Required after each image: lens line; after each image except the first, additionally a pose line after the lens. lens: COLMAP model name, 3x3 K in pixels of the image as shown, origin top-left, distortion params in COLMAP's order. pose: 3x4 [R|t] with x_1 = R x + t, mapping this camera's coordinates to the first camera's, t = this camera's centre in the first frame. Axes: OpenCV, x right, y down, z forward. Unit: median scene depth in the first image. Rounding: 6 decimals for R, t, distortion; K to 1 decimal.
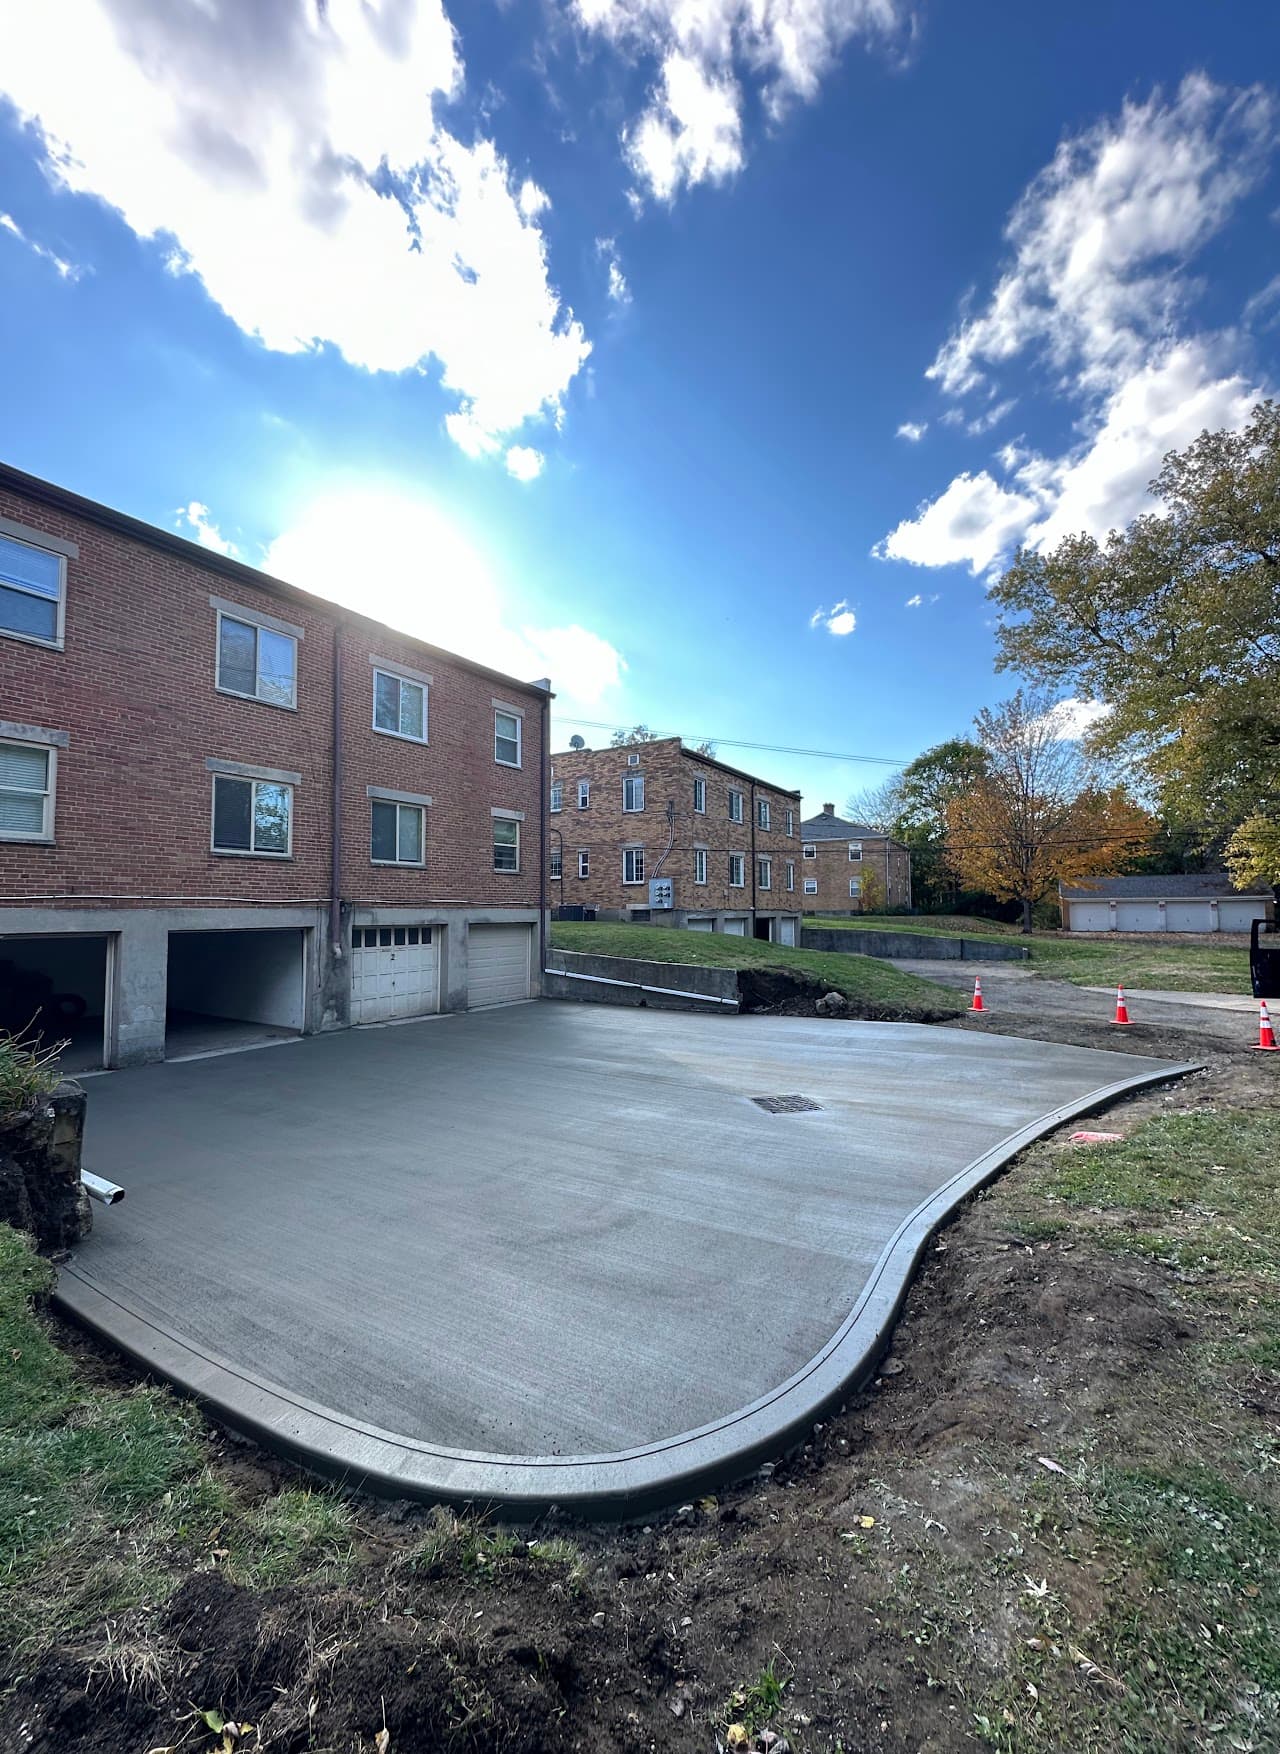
lens RADIAL K [[695.7, 0, 640.6], [0, 695.7, 877.6], [0, 0, 1]] dist [0.000572, -0.000005]
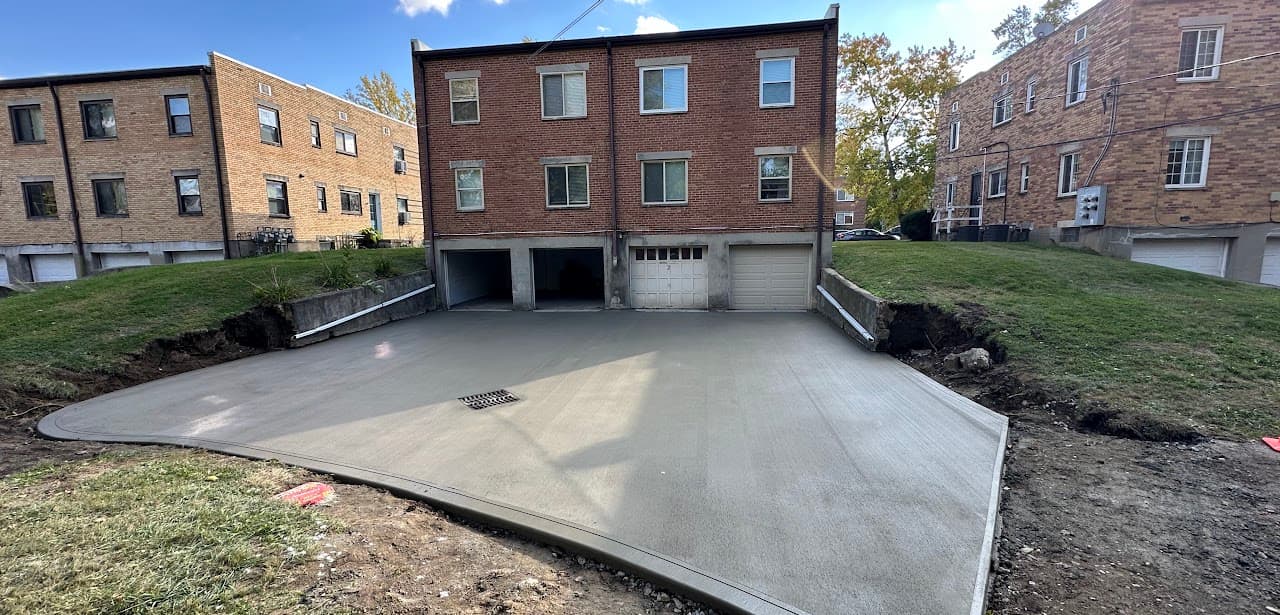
lens RADIAL K [[510.5, 0, 638.8], [0, 510.5, 306.8], [0, 0, 1]] dist [-0.000371, 0.000209]
pose [[0.398487, 0.115059, -0.909928, 0.590461], [0.061746, 0.986484, 0.151780, 0.025836], [0.915093, -0.116667, 0.385997, 0.479846]]
